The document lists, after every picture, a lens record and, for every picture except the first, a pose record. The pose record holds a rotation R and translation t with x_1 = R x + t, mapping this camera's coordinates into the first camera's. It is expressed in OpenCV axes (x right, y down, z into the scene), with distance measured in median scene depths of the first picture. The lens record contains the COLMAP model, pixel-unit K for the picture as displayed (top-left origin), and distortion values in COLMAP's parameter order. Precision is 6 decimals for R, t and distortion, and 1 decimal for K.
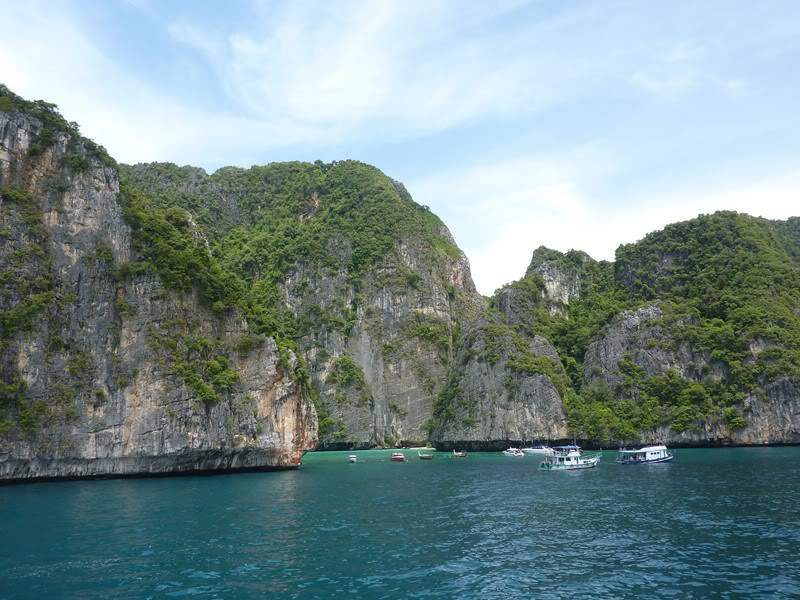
lens RADIAL K [[597.4, 0, 401.1], [0, 597.4, 297.1], [0, 0, 1]] dist [-0.015561, -0.018886]
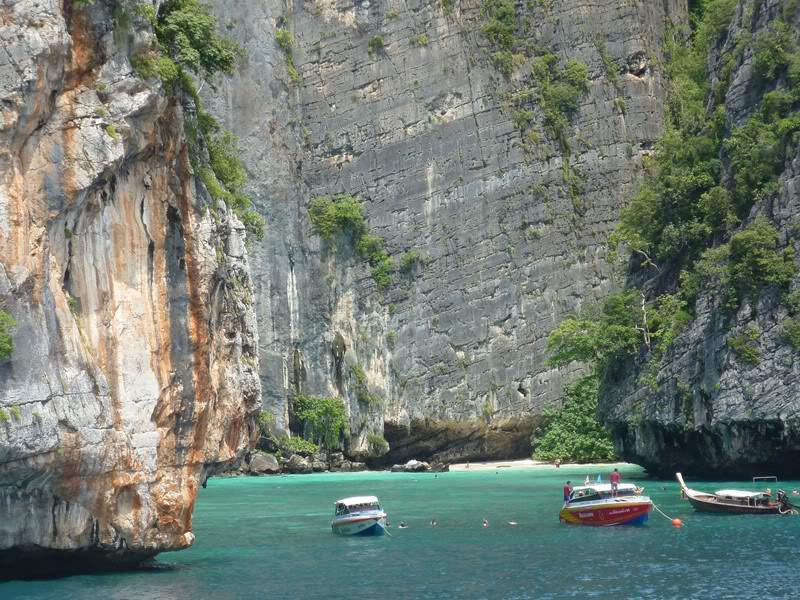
lens RADIAL K [[3849.2, 0, 399.7], [0, 3849.2, 300.9], [0, 0, 1]] dist [0.094283, 0.000000]
pose [[0.996588, -0.000908, 0.082527, -0.088550], [-0.015615, 0.979805, 0.199342, -0.010984], [-0.081041, -0.199951, 0.976449, -0.058947]]
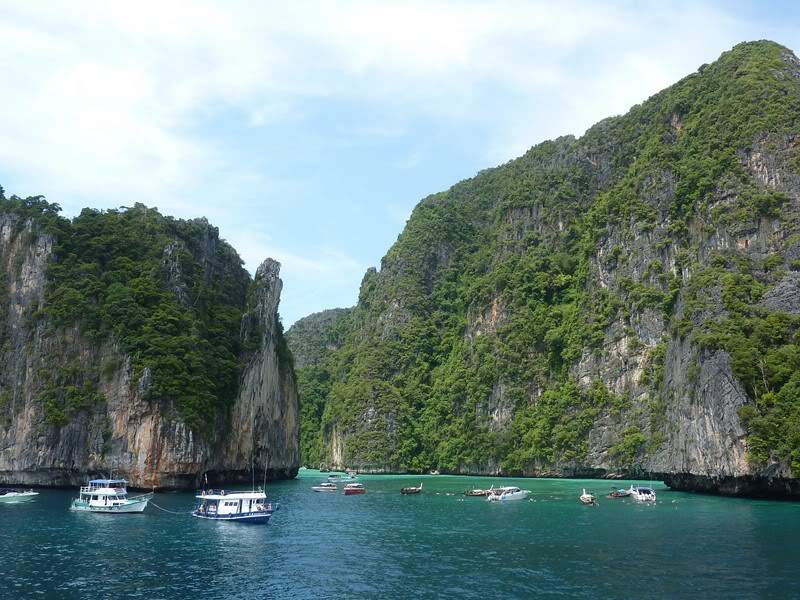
lens RADIAL K [[713.2, 0, 399.8], [0, 713.2, 299.8], [0, 0, 1]] dist [-0.031774, -0.005981]
pose [[0.544487, -0.160410, -0.823288, 0.440641], [0.173427, 0.981863, -0.076609, 0.062025], [0.820644, -0.101068, 0.562431, 0.311749]]
